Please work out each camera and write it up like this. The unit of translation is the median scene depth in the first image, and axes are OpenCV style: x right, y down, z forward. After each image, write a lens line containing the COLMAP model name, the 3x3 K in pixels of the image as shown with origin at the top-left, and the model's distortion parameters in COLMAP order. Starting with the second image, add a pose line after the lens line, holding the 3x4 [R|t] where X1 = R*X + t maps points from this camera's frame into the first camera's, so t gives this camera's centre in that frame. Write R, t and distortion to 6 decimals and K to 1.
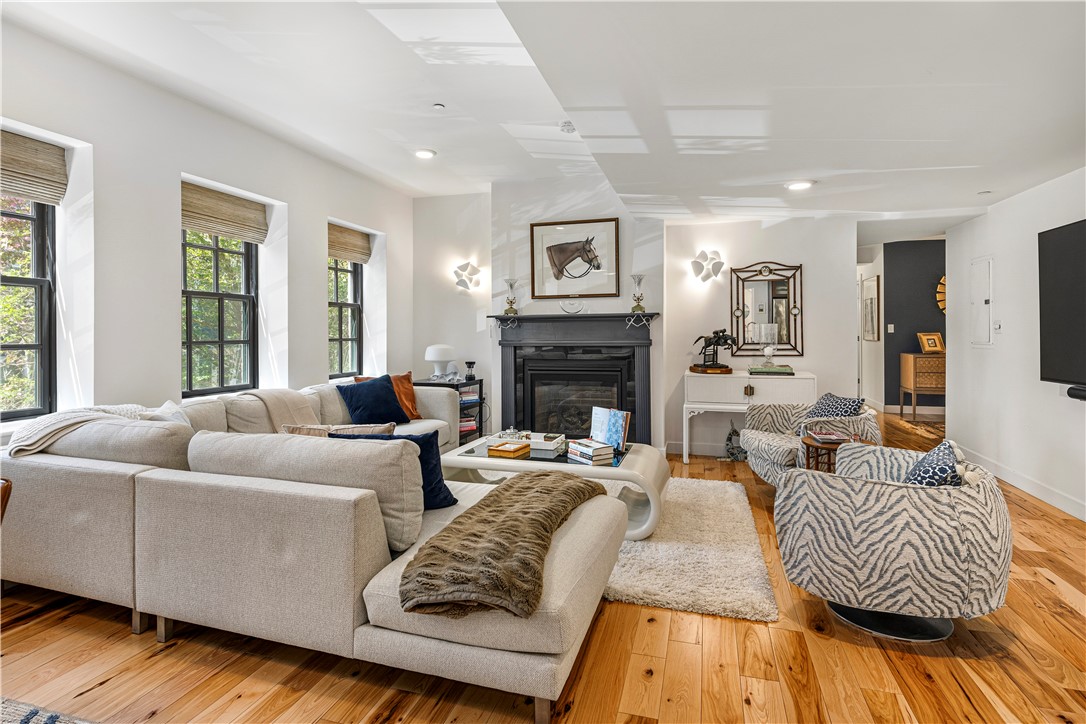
lens RADIAL K [[538.2, 0, 545.0], [0, 538.2, 339.1], [0, 0, 1]] dist [0.020858, -0.008615]
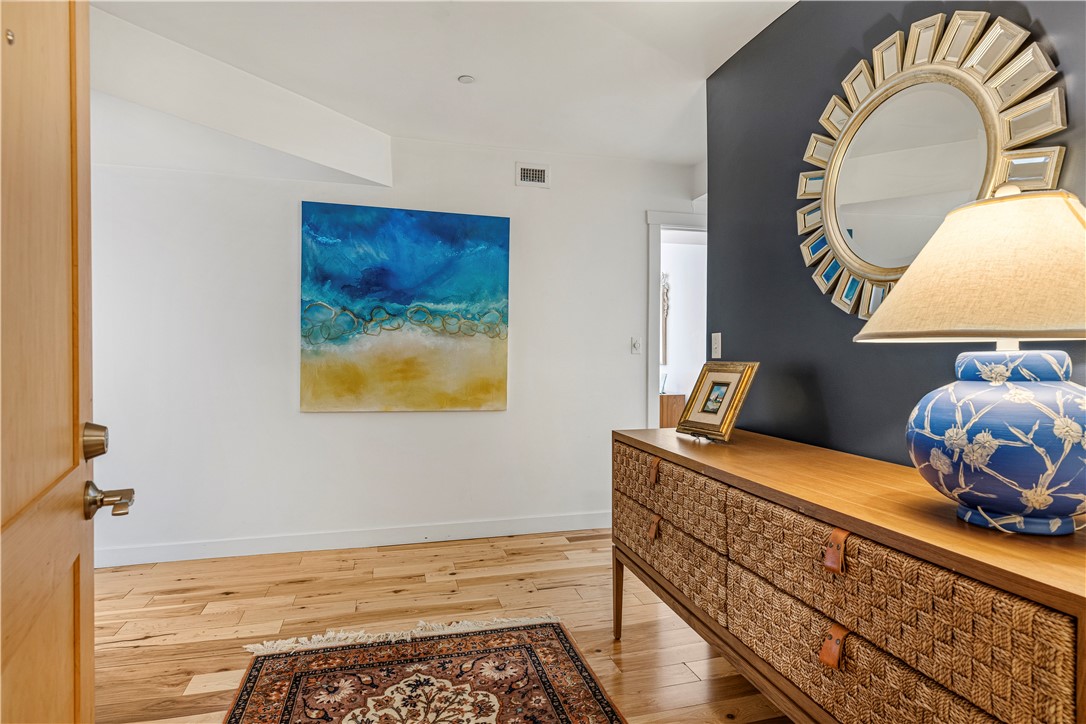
lens RADIAL K [[573.7, 0, 546.6], [0, 573.7, 357.2], [0, 0, 1]] dist [0.011477, -0.005891]
pose [[0.554762, 0.018124, -0.831812, 1.342812], [-0.022336, 0.999727, 0.006886, -0.019795], [0.831709, 0.014759, 0.555015, 1.139670]]
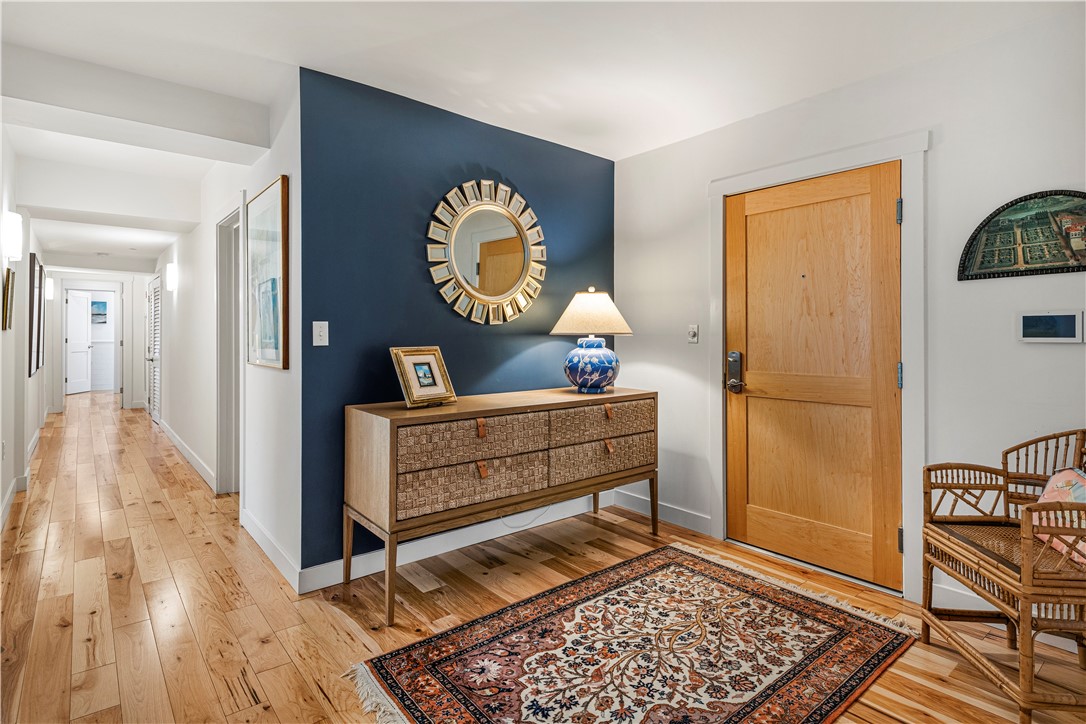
lens RADIAL K [[538.2, 0, 543.2], [0, 538.2, 328.7], [0, 0, 1]] dist [0.020858, -0.008615]
pose [[0.549028, 0.014999, 0.835669, 0.678845], [0.007567, 0.999709, -0.022915, -0.021528], [-0.835770, 0.018905, 0.548755, 1.096323]]
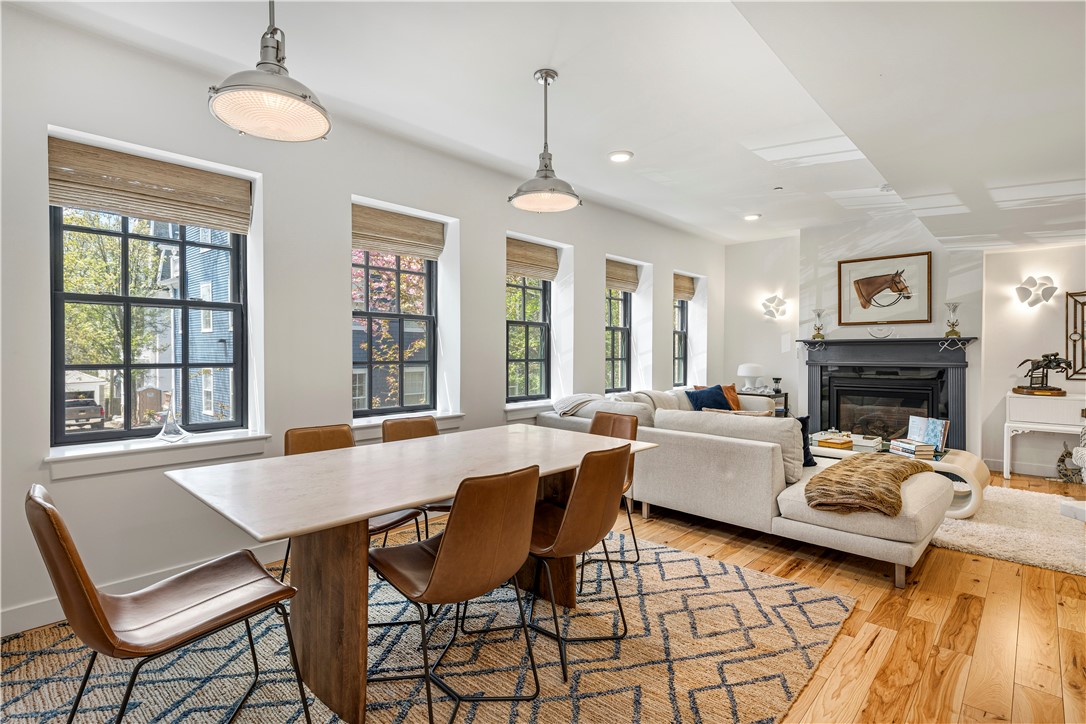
lens RADIAL K [[538.2, 0, 543.1], [0, 538.2, 355.1], [0, 0, 1]] dist [0.020858, -0.008615]
pose [[0.899143, 0.009397, -0.437555, -0.092274], [-0.012581, 0.999911, -0.004378, 0.002734], [0.437475, 0.009441, 0.899181, -0.356958]]
